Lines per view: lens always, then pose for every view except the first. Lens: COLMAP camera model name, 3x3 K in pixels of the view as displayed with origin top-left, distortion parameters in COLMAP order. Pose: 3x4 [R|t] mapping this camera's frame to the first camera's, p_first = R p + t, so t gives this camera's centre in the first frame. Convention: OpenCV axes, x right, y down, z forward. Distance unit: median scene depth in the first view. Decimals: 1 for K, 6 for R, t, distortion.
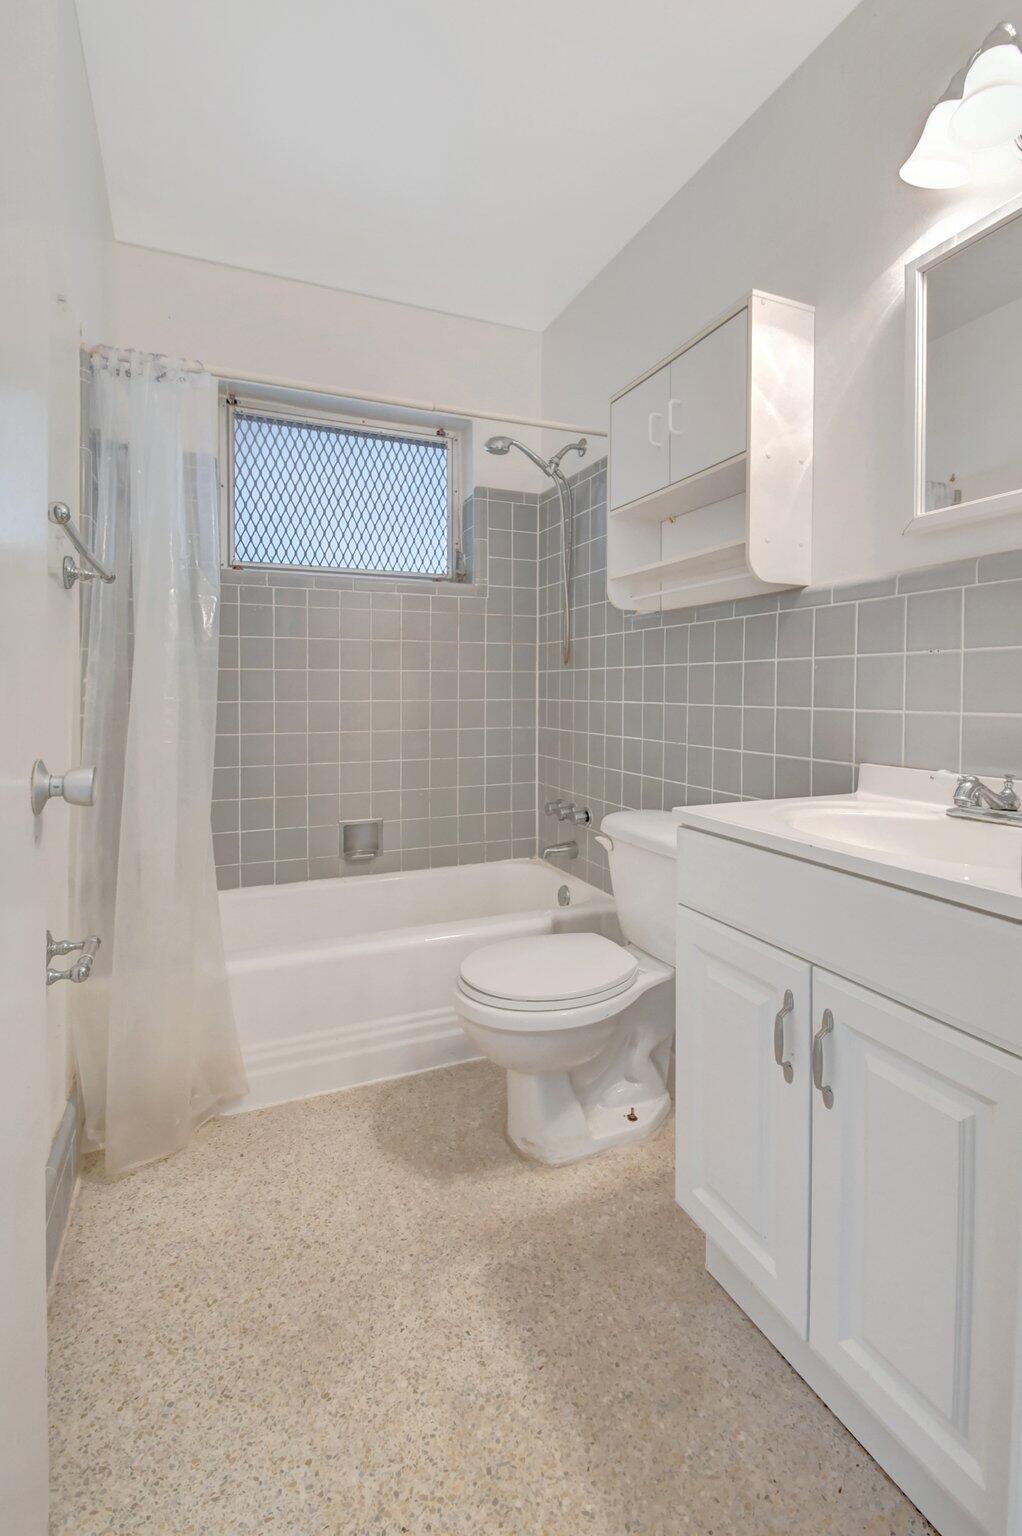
lens RADIAL K [[711.4, 0, 522.1], [0, 711.4, 718.9], [0, 0, 1]] dist [0.031270, -0.027354]
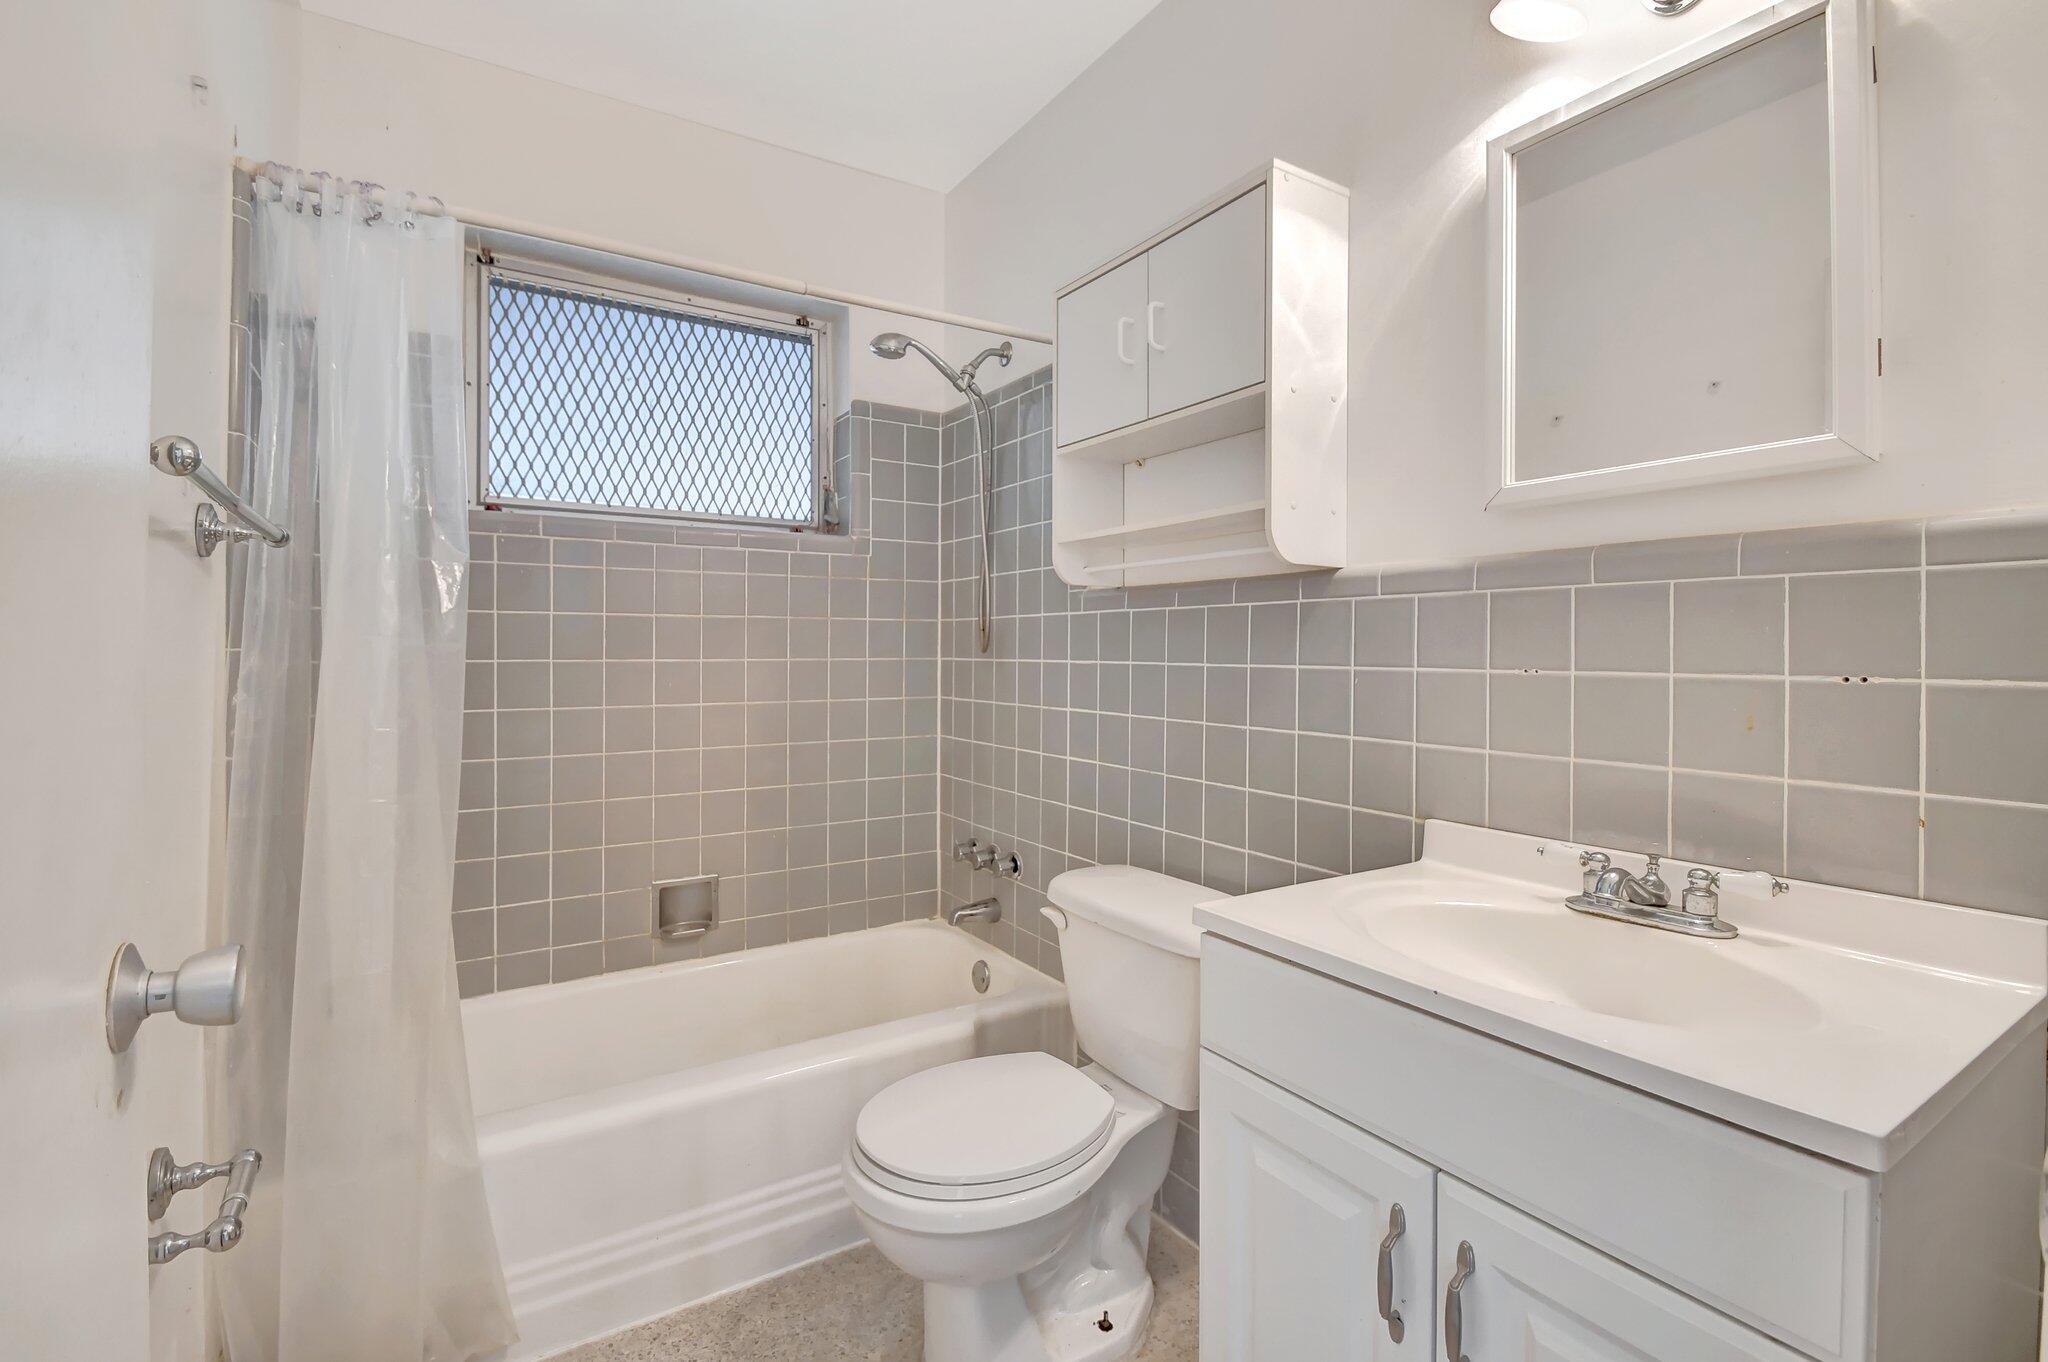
lens RADIAL K [[914.5, 0, 1015.1], [0, 914.5, 672.4], [0, 0, 1]] dist [0.024692, -0.022623]
pose [[0.988870, -0.001183, 0.148775, -0.062986], [0.003117, 0.999914, -0.012764, -0.063146], [-0.148747, 0.013086, 0.988789, 0.116052]]
